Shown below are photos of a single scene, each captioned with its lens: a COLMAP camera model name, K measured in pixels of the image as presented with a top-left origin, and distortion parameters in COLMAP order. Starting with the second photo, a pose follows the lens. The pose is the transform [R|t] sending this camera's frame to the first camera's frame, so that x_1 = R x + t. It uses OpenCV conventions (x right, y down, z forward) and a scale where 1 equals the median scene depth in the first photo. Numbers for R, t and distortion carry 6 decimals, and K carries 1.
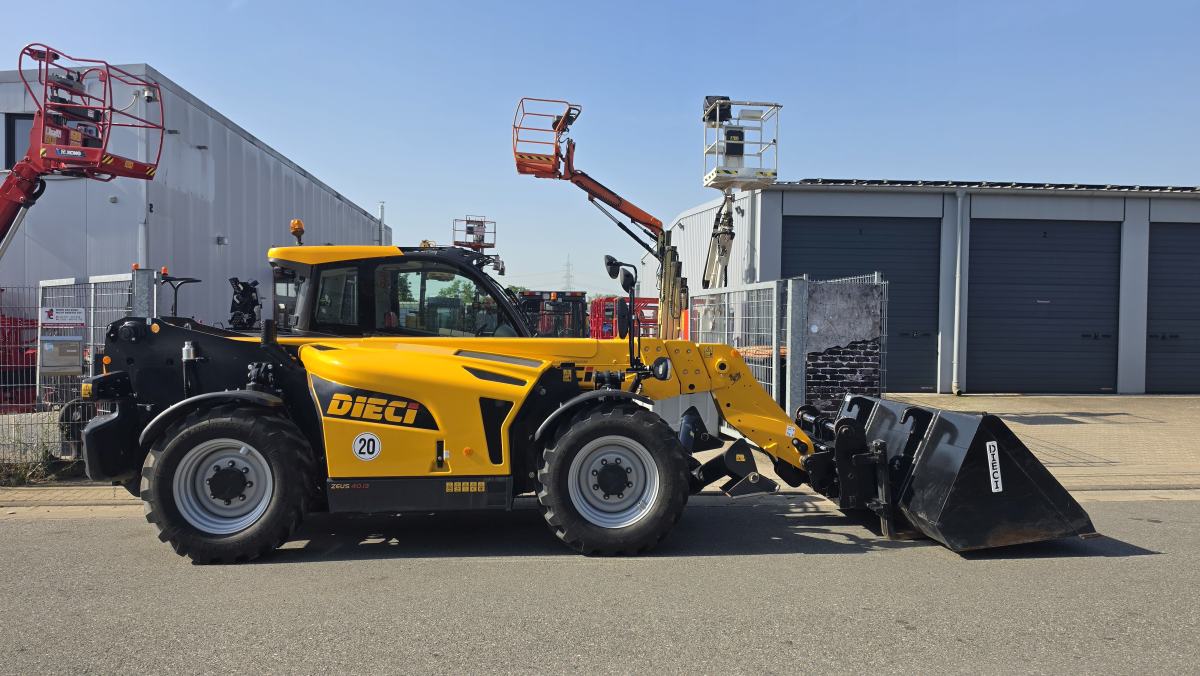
lens RADIAL K [[801.2, 0, 600.0], [0, 801.2, 338.0], [0, 0, 1]] dist [0.055717, -0.004691]
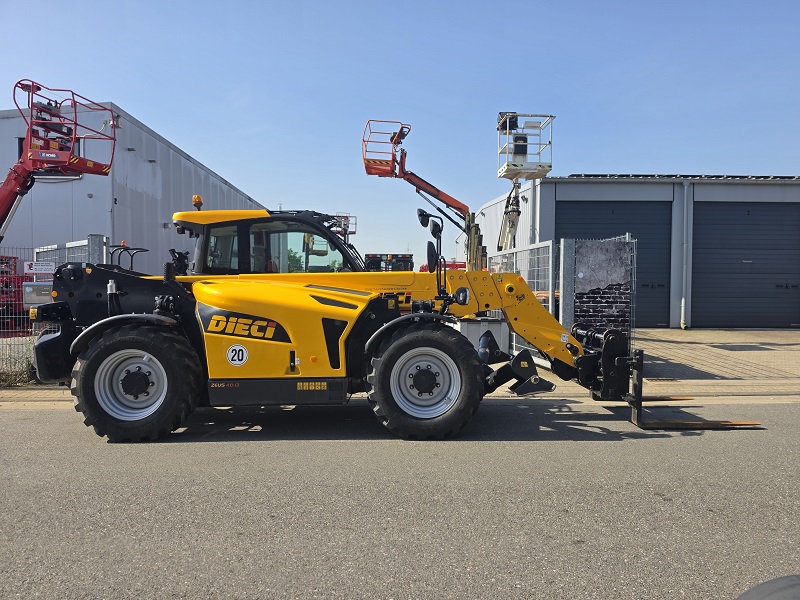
lens RADIAL K [[537.5, 0, 400.0], [0, 537.5, 300.0], [0, 0, 1]] dist [0.065327, -0.044125]
pose [[0.998377, -0.006950, -0.056524, 0.019893], [0.007120, 0.999971, 0.002813, 0.032548], [0.056502, -0.003211, 0.998397, 0.098813]]
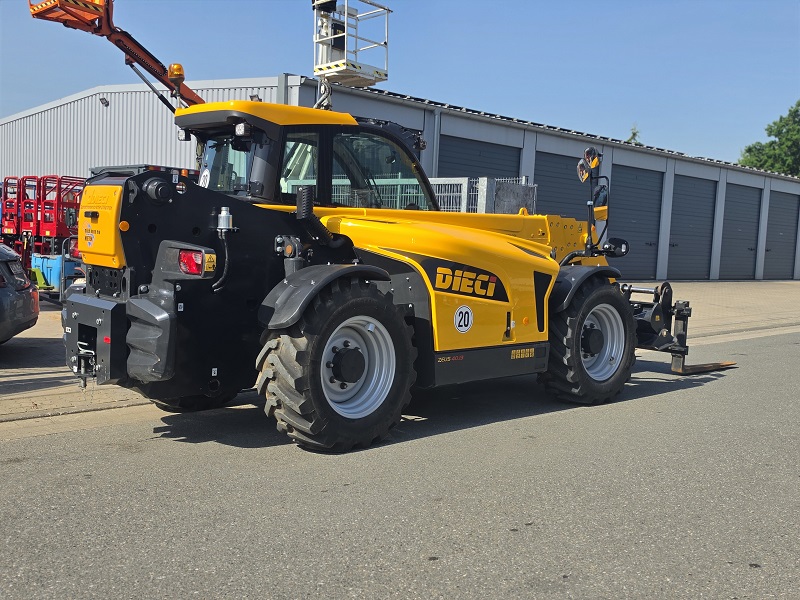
lens RADIAL K [[817.5, 0, 400.0], [0, 817.5, 300.0], [0, 0, 1]] dist [0.068258, 0.002193]
pose [[0.779915, -0.022239, 0.625490, -0.742553], [-0.027396, 0.997198, 0.069615, 0.030339], [-0.625286, -0.071429, 0.777120, 0.186698]]
